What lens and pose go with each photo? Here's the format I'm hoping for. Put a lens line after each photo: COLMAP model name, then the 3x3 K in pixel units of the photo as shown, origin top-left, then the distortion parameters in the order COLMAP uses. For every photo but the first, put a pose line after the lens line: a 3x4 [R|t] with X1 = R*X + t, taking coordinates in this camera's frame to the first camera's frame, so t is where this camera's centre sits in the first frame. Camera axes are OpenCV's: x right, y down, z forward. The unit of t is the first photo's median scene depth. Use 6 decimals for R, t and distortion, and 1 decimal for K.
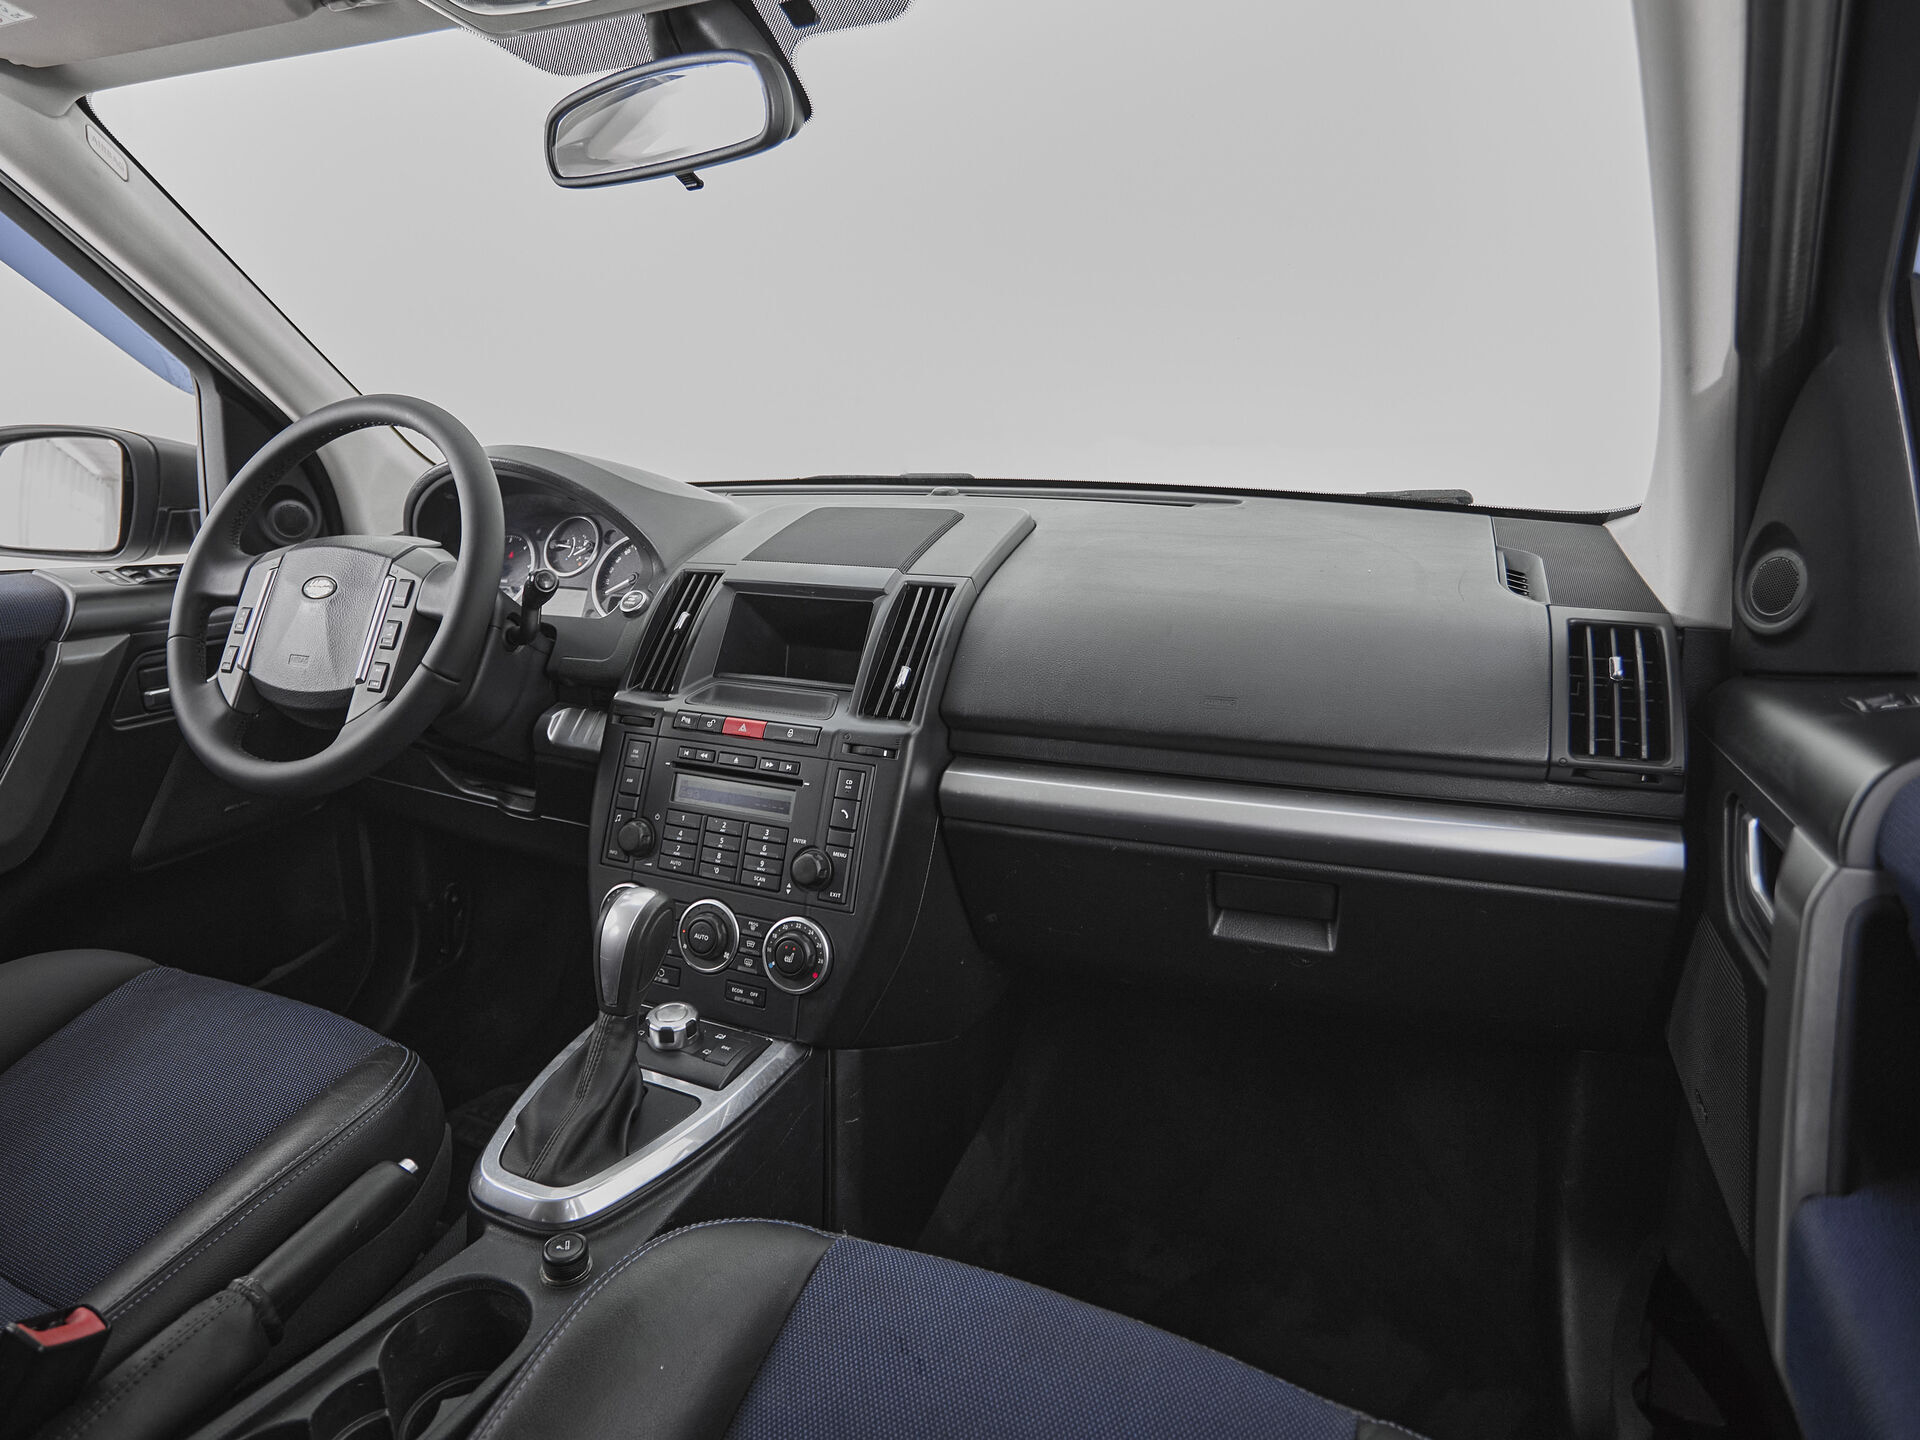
lens RADIAL K [[1135.0, 0, 866.0], [0, 1135.0, 643.4], [0, 0, 1]] dist [0.004518, 0.000522]
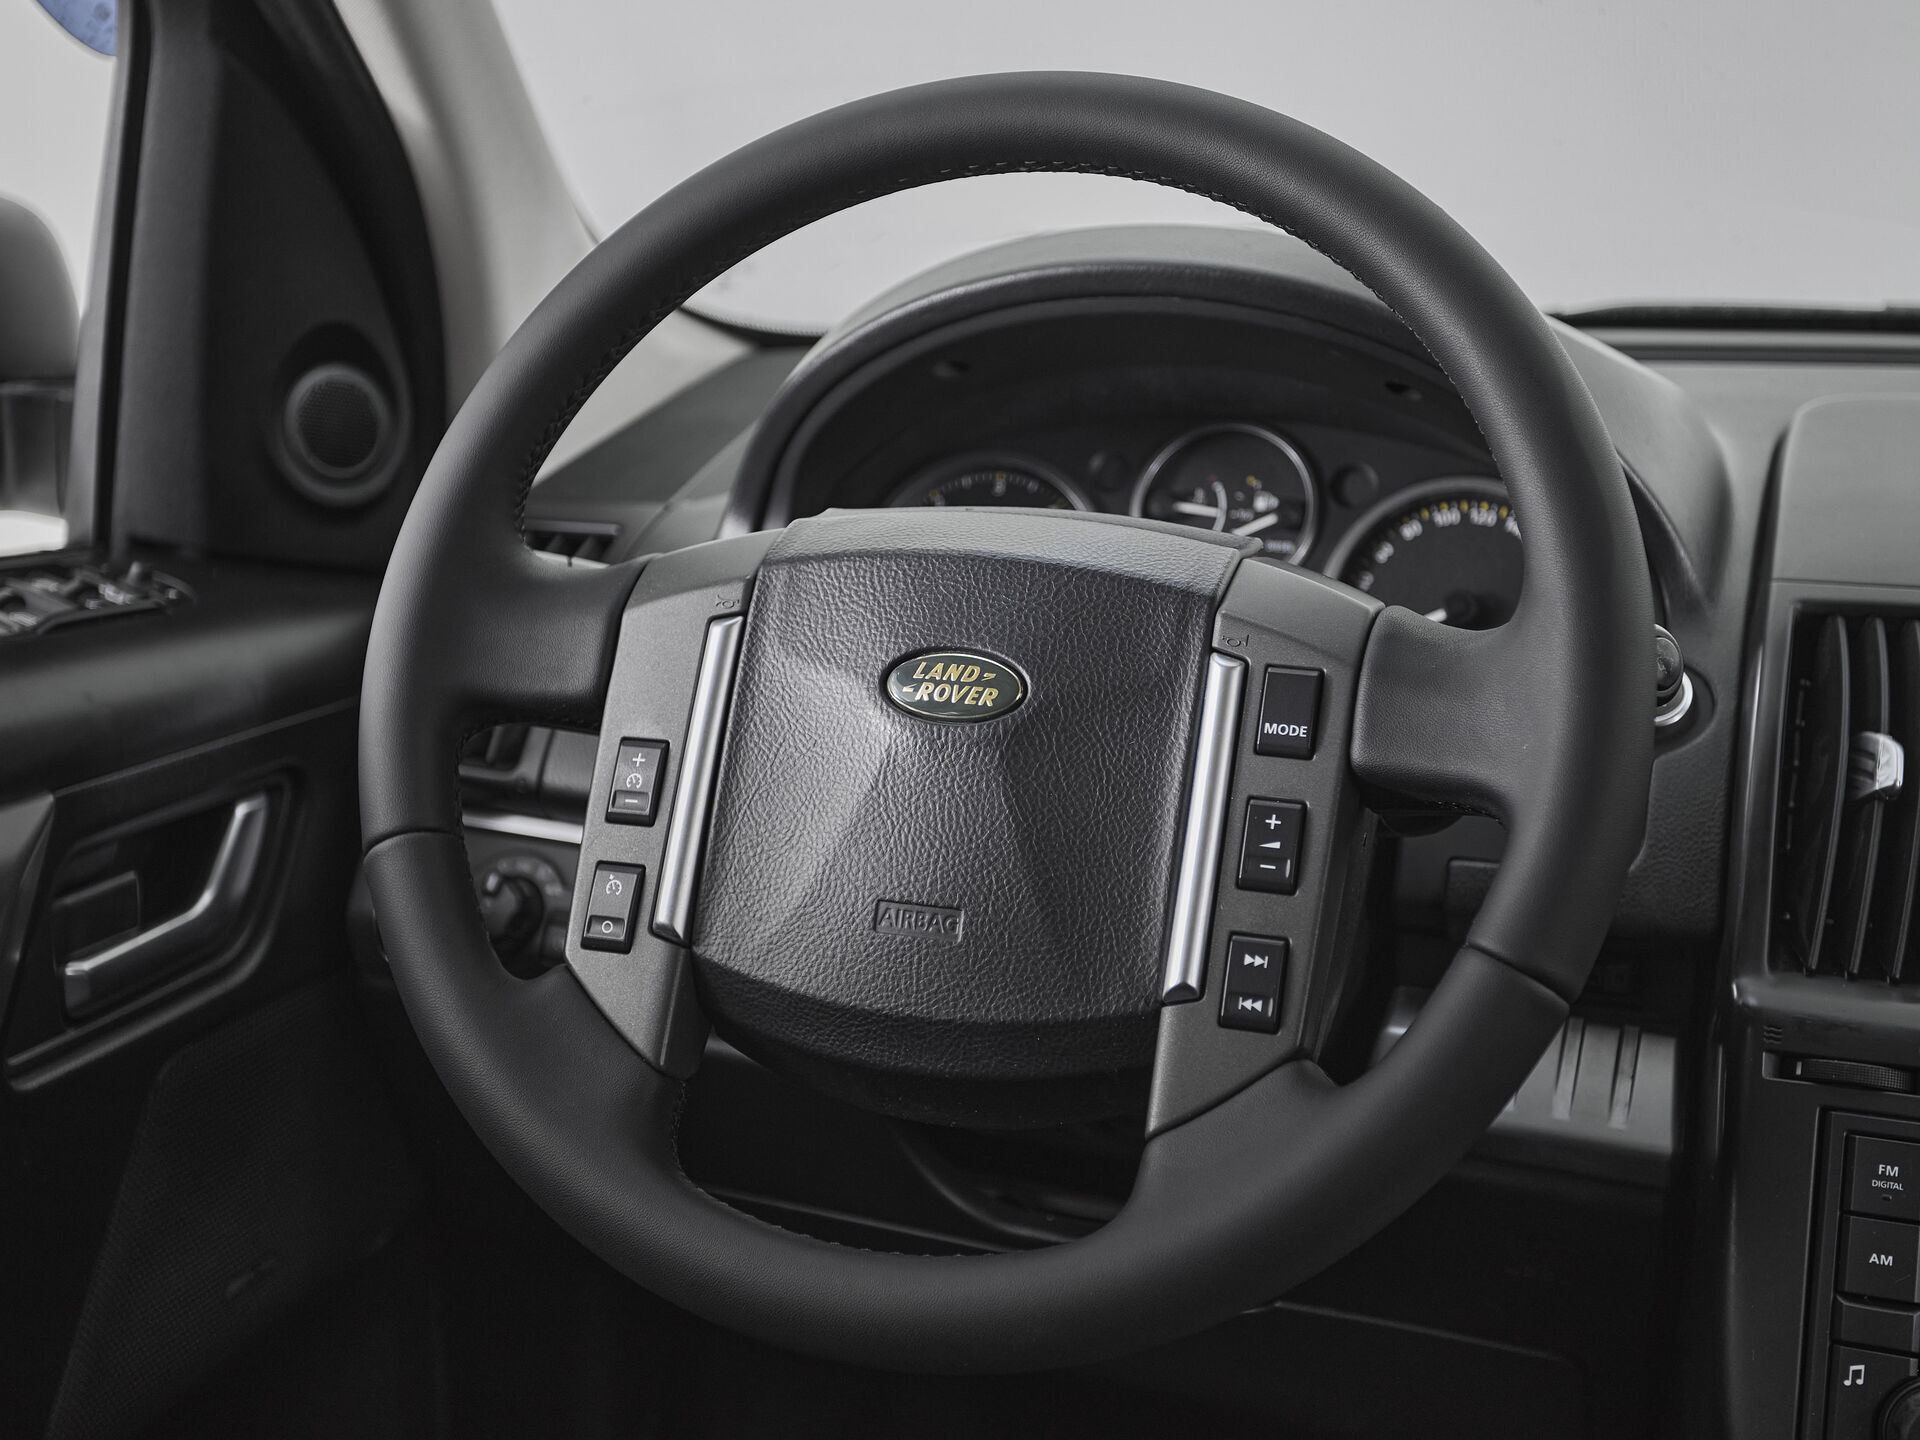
lens RADIAL K [[2510.9, 0, 960.0], [0, 2510.9, 720.0], [0, 0, 1]] dist [0.010577, 0.167166]
pose [[0.992309, -0.007786, 0.123543, -0.594947], [0.002995, 0.999238, 0.038922, -0.070182], [-0.123752, -0.038252, 0.991576, 0.320605]]
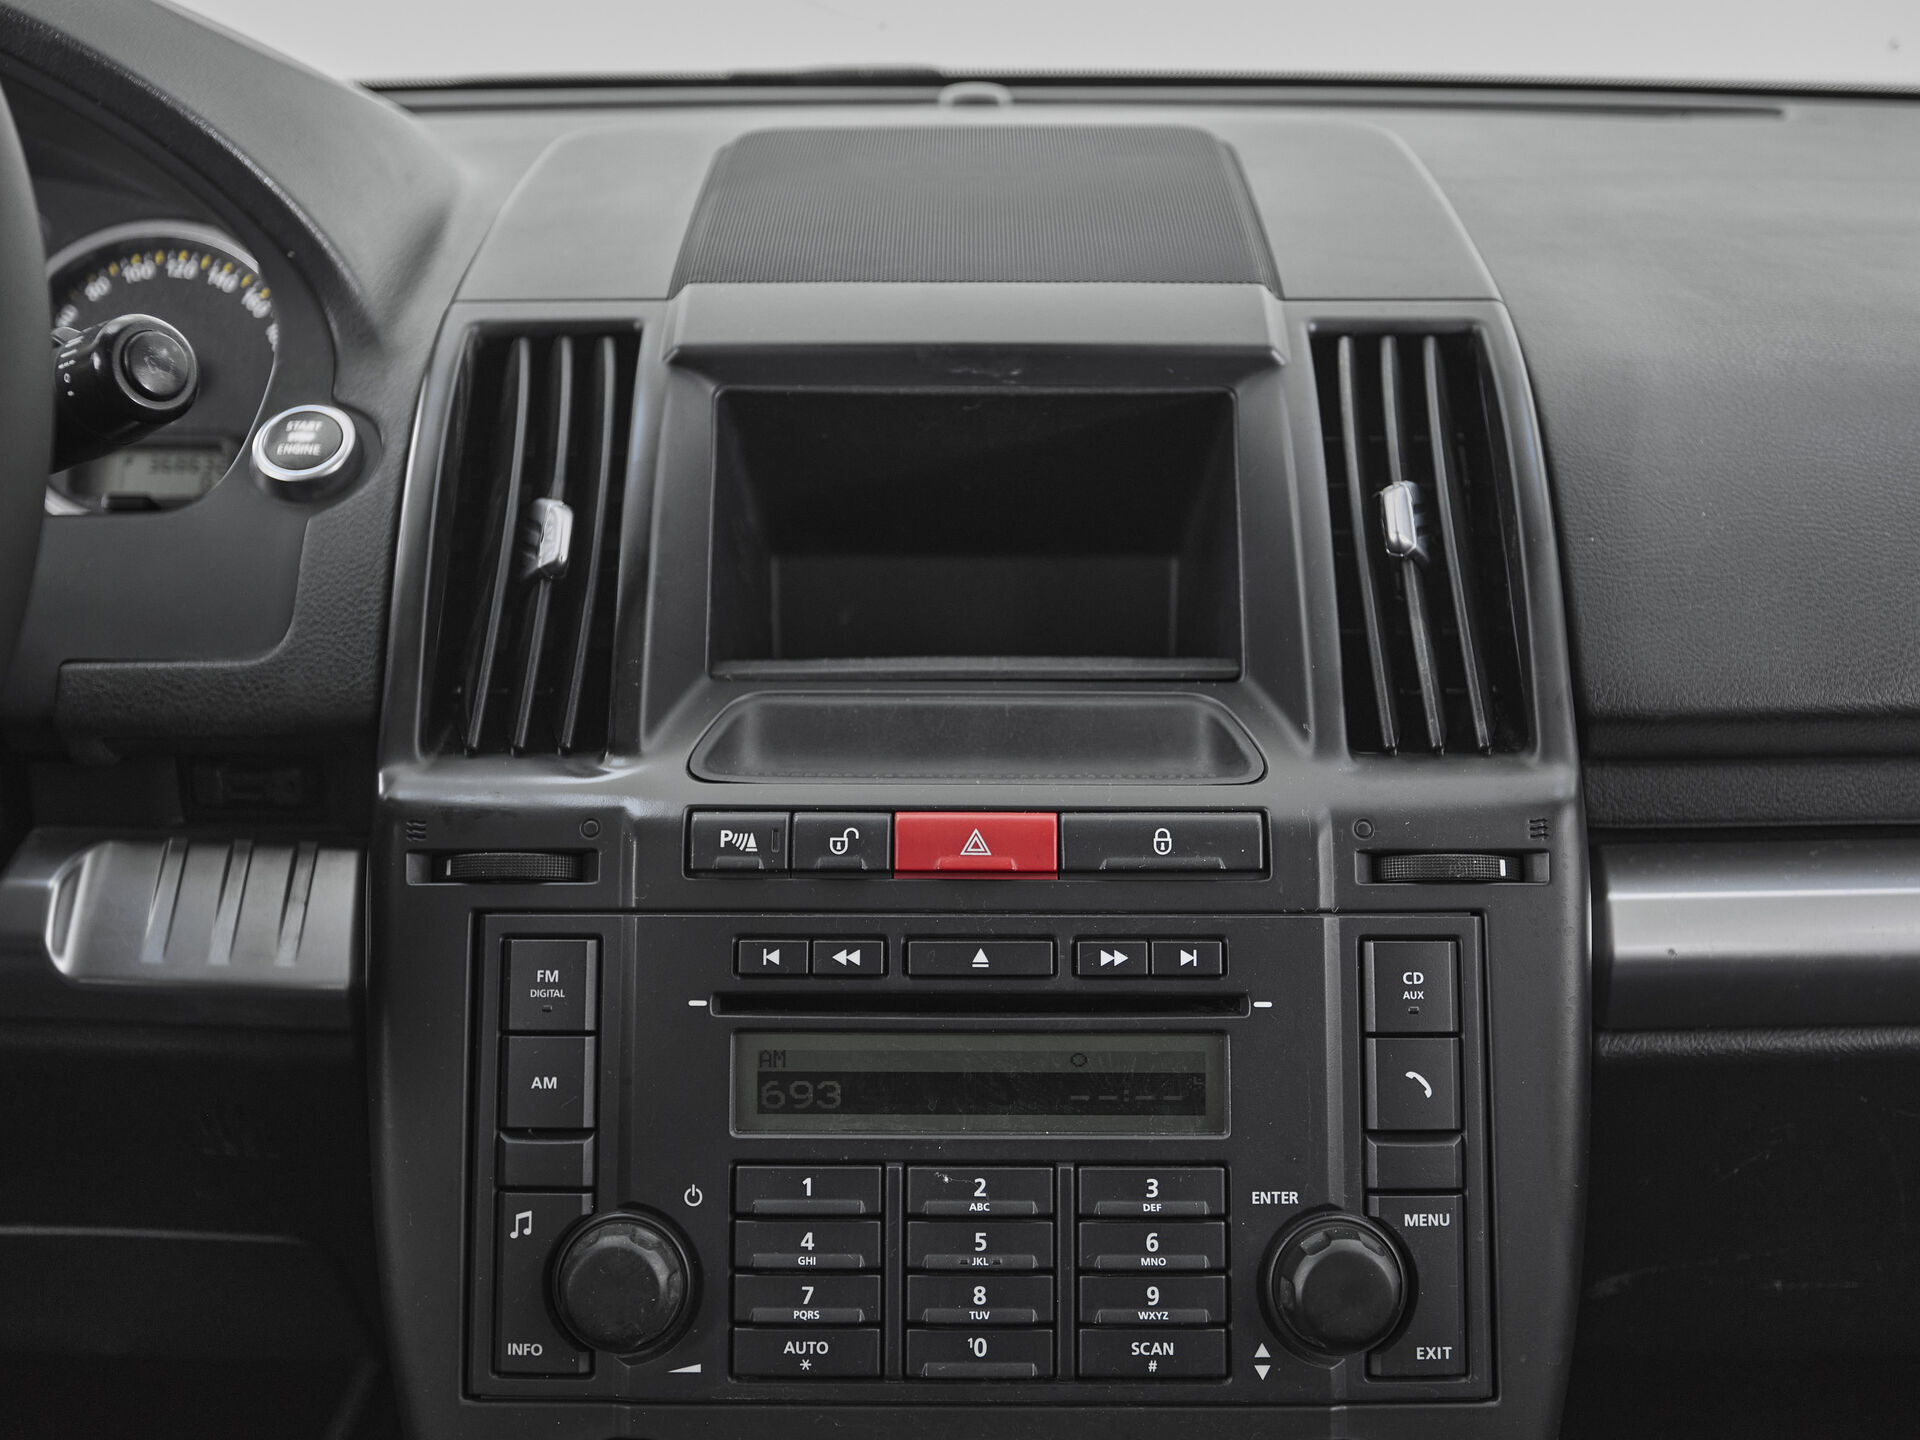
lens RADIAL K [[2228.4, 0, 960.0], [0, 2228.4, 720.0], [0, 0, 1]] dist [0.000801, 0.017485]
pose [[0.901396, -0.109105, 0.419025, -0.351210], [0.074005, 0.992314, 0.099180, -0.013834], [-0.426626, -0.058391, 0.902541, 0.496698]]
